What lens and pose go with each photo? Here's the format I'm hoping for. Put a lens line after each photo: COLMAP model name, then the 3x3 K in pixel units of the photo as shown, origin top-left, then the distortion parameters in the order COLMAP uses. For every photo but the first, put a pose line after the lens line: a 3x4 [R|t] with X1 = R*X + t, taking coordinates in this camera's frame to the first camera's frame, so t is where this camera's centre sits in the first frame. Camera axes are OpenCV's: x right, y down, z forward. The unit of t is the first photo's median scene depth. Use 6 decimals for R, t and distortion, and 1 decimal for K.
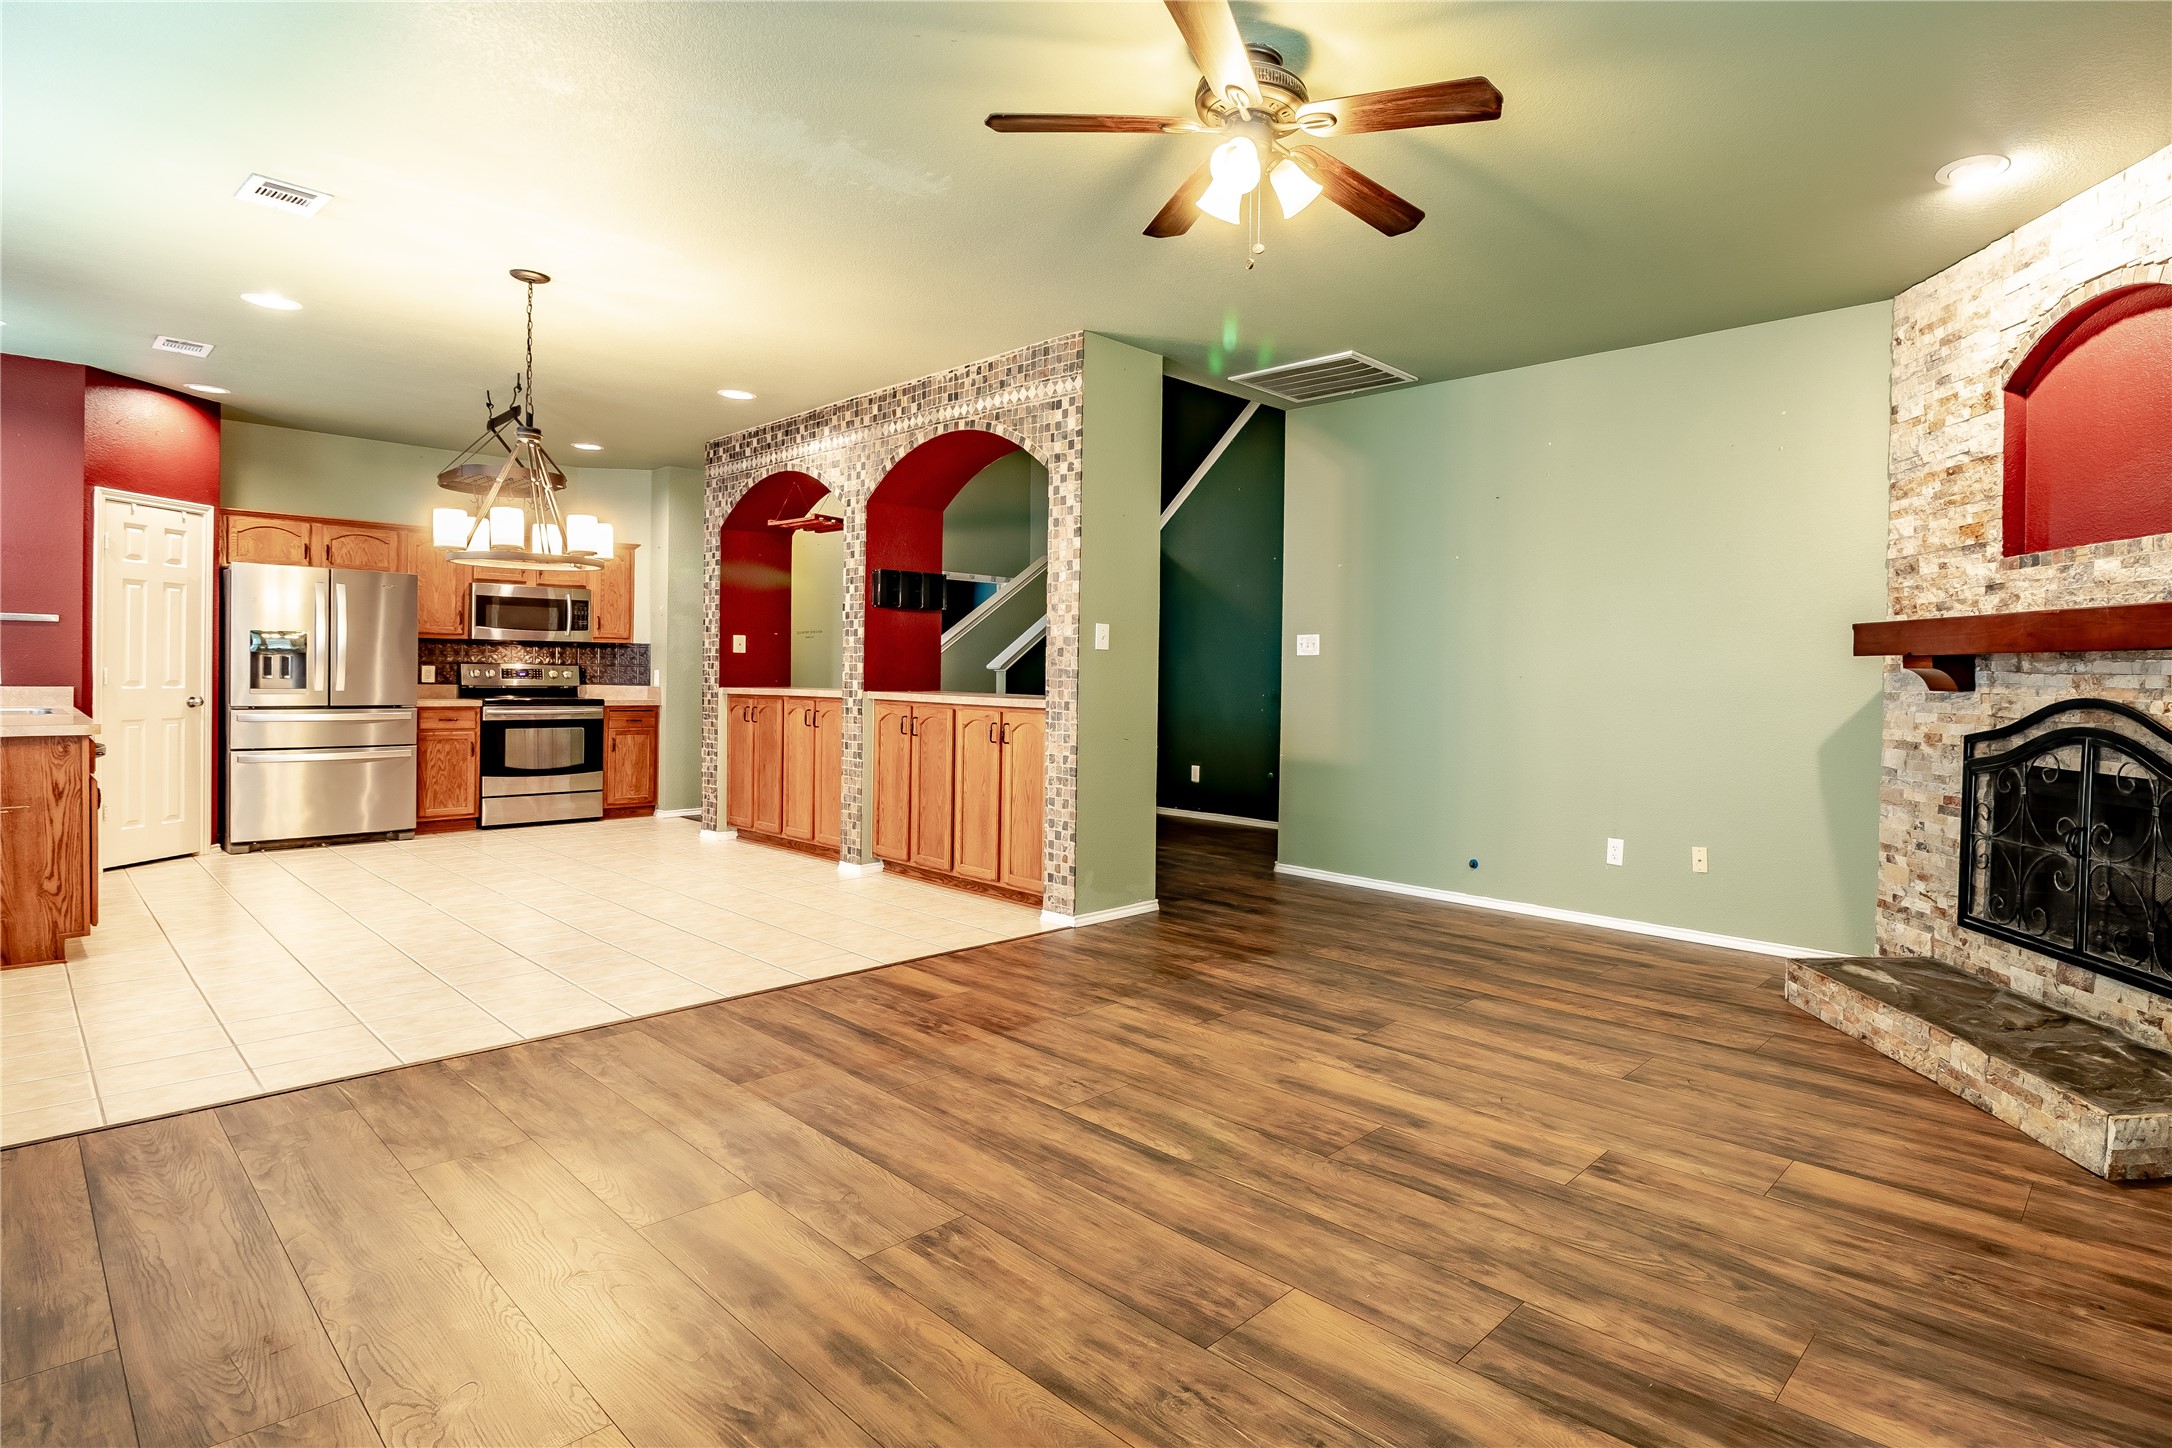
lens RADIAL K [[1075.0, 0, 1280.2], [0, 1075.0, 683.3], [0, 0, 1]] dist [0.000646, -0.005997]
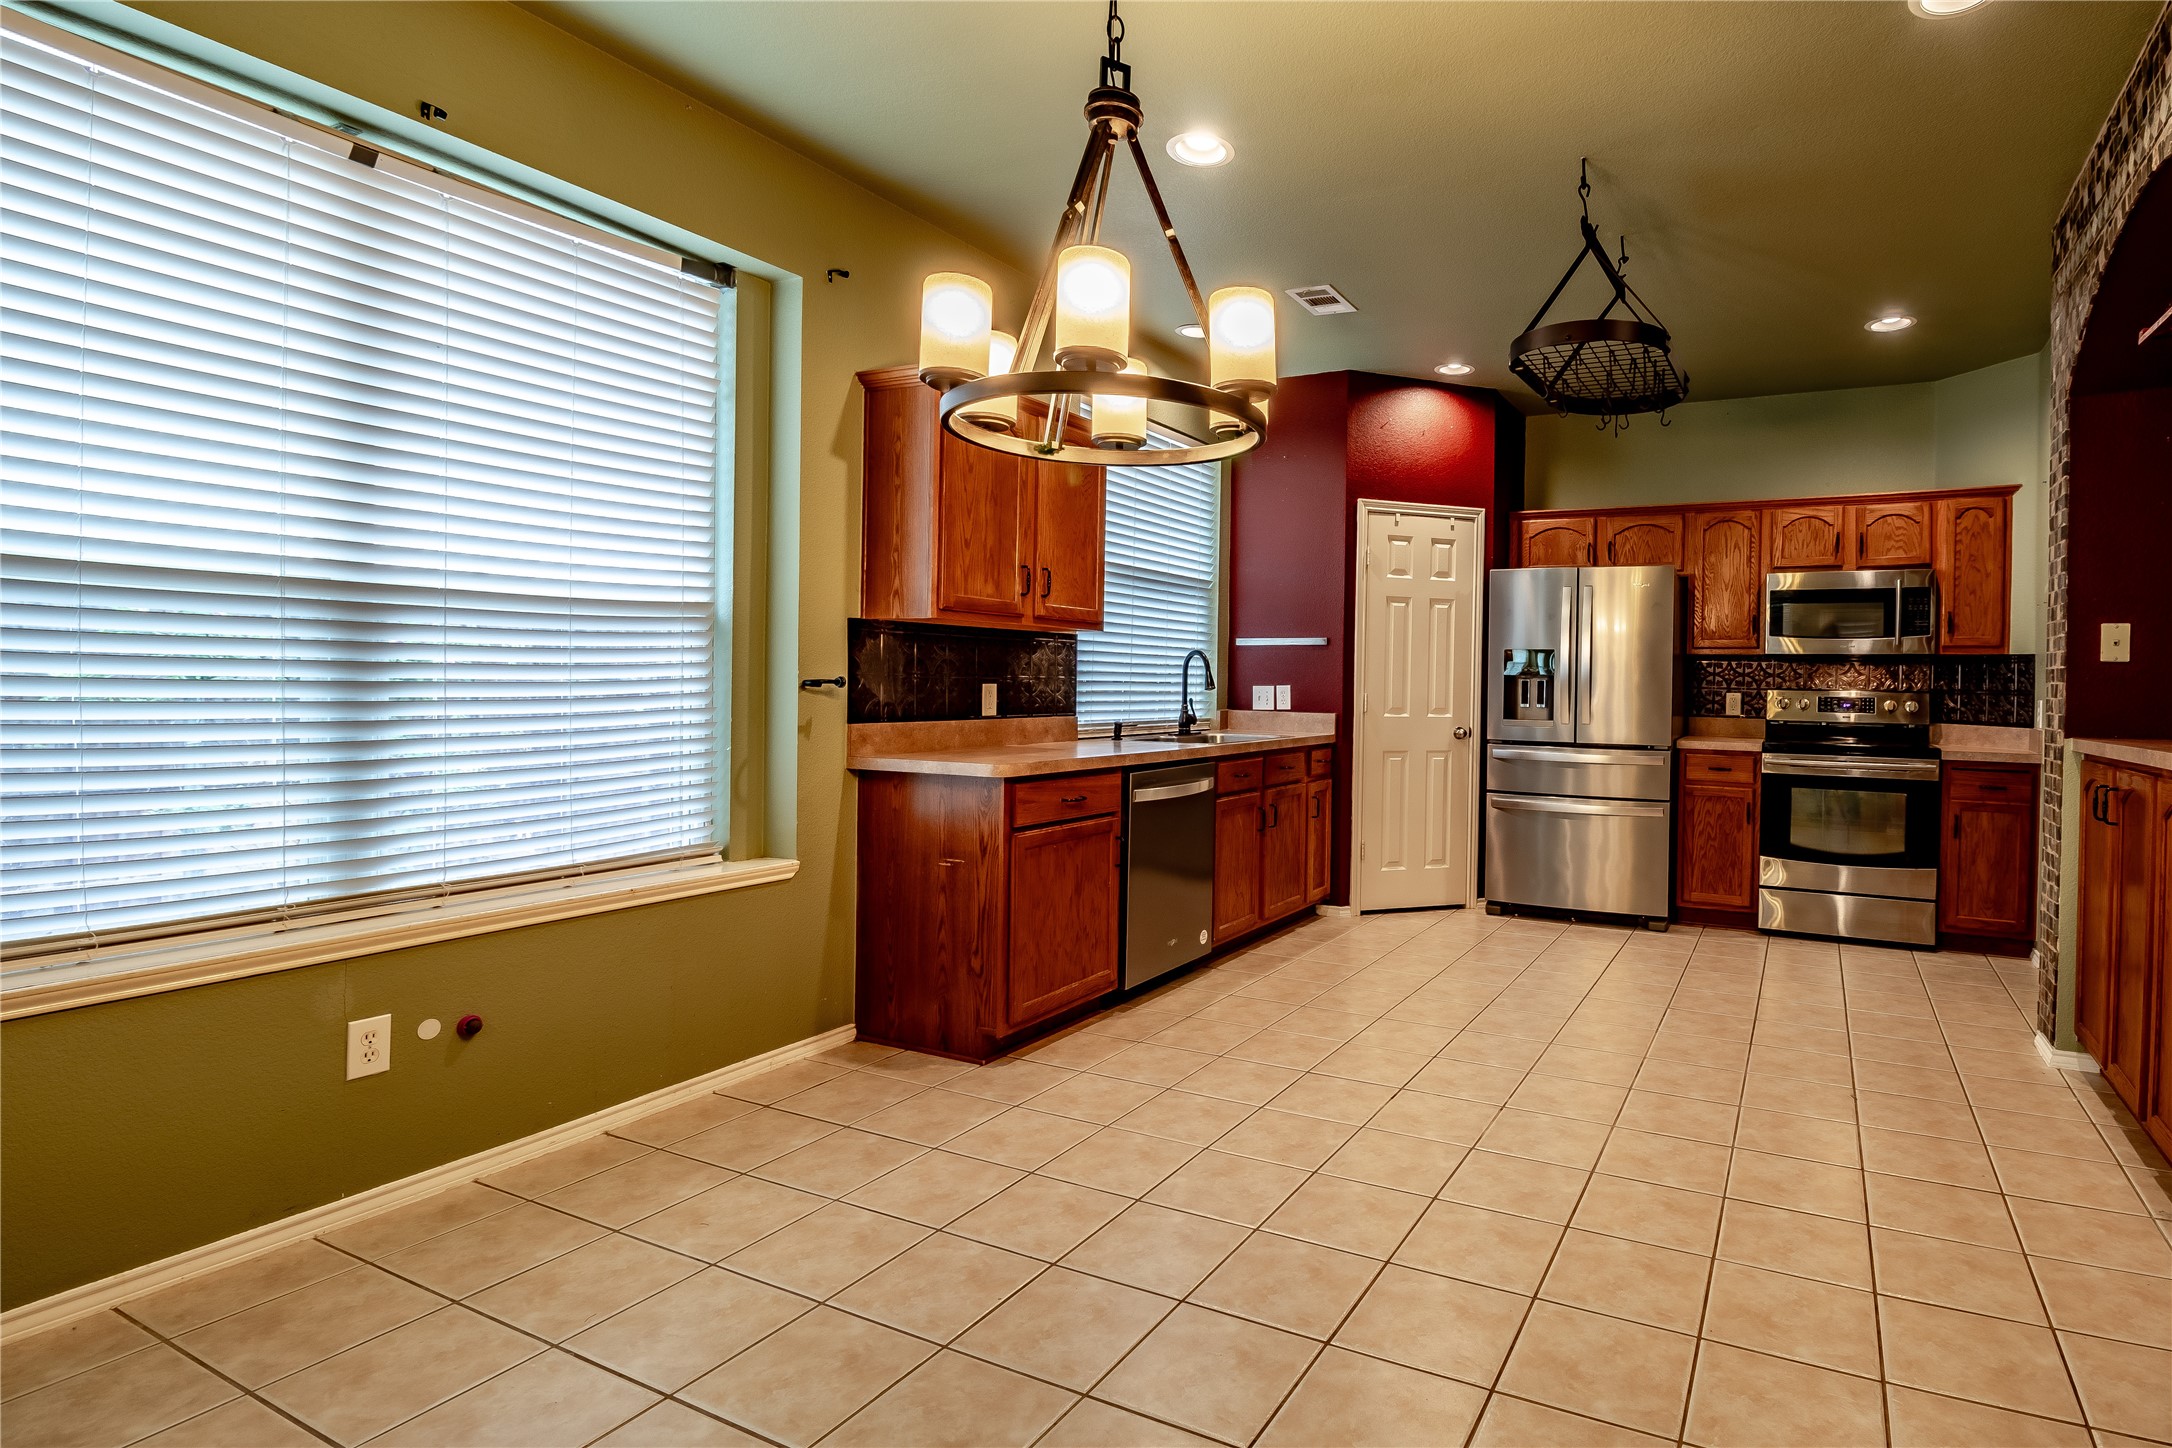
lens RADIAL K [[1075.0, 0, 1362.7], [0, 1075.0, 687.0], [0, 0, 1]] dist [0.000646, -0.005997]
pose [[0.284665, -0.005317, -0.958612, -0.191766], [-0.018168, 0.999775, -0.010941, -0.009253], [0.958455, 0.020530, 0.284505, 0.677136]]
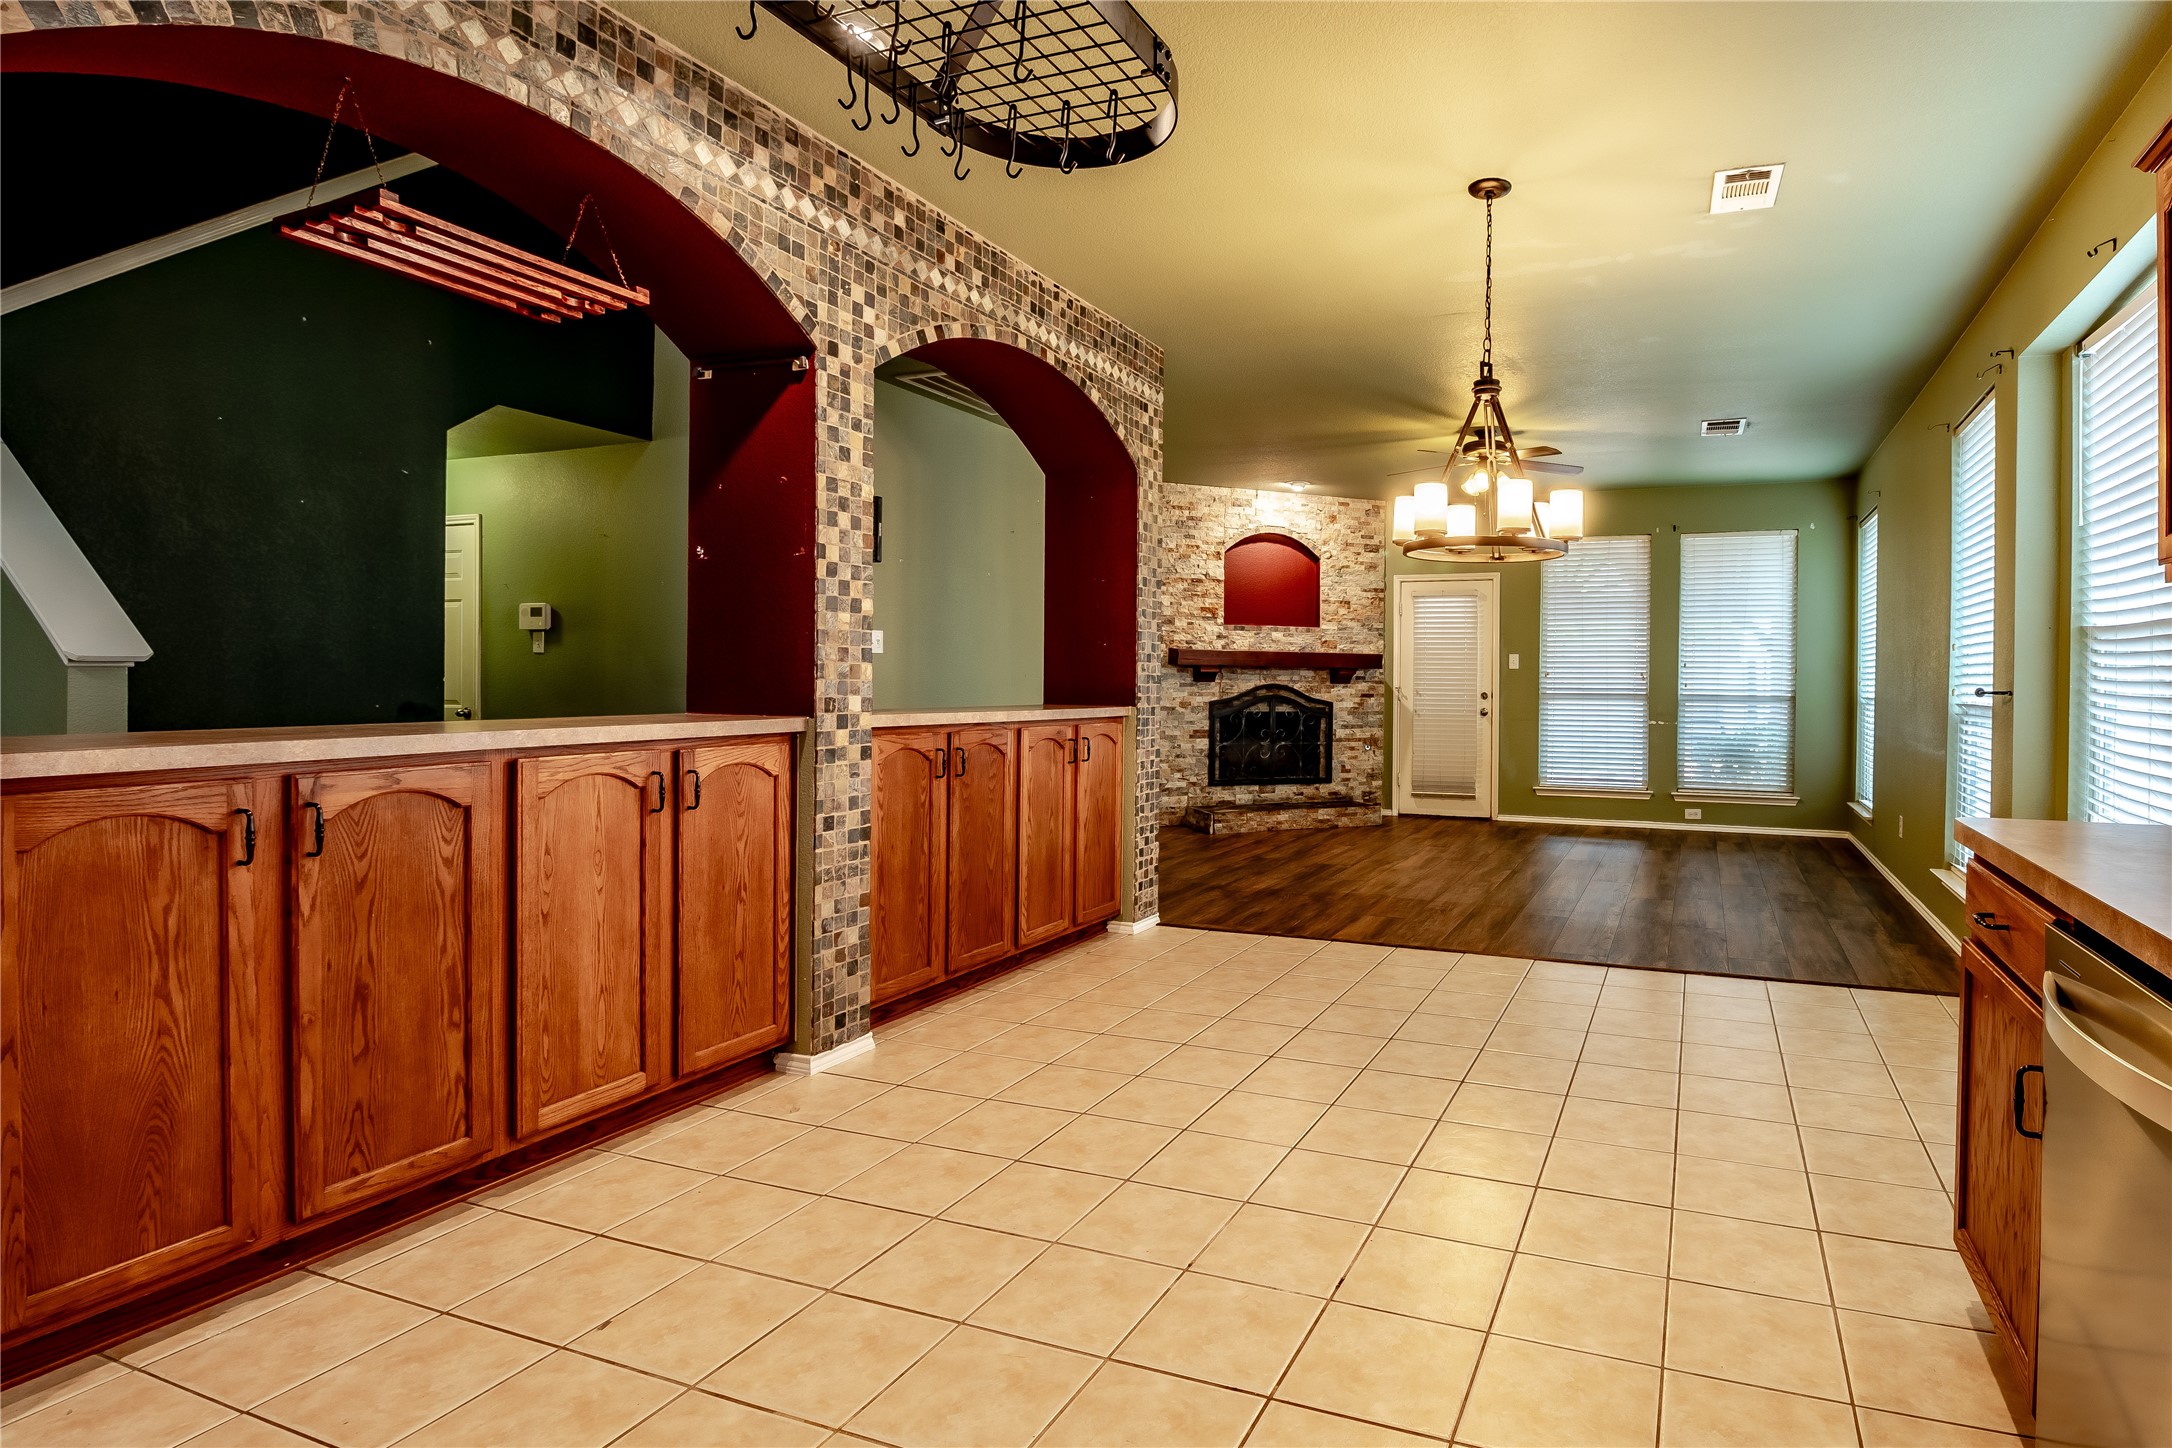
lens RADIAL K [[1075.0, 0, 1349.8], [0, 1075.0, 693.2], [0, 0, 1]] dist [0.000646, -0.005997]
pose [[-0.364245, -0.028494, 0.930867, -0.969326], [-0.008462, 0.999592, 0.027287, -0.020061], [-0.931265, 0.002062, -0.364338, 0.955508]]
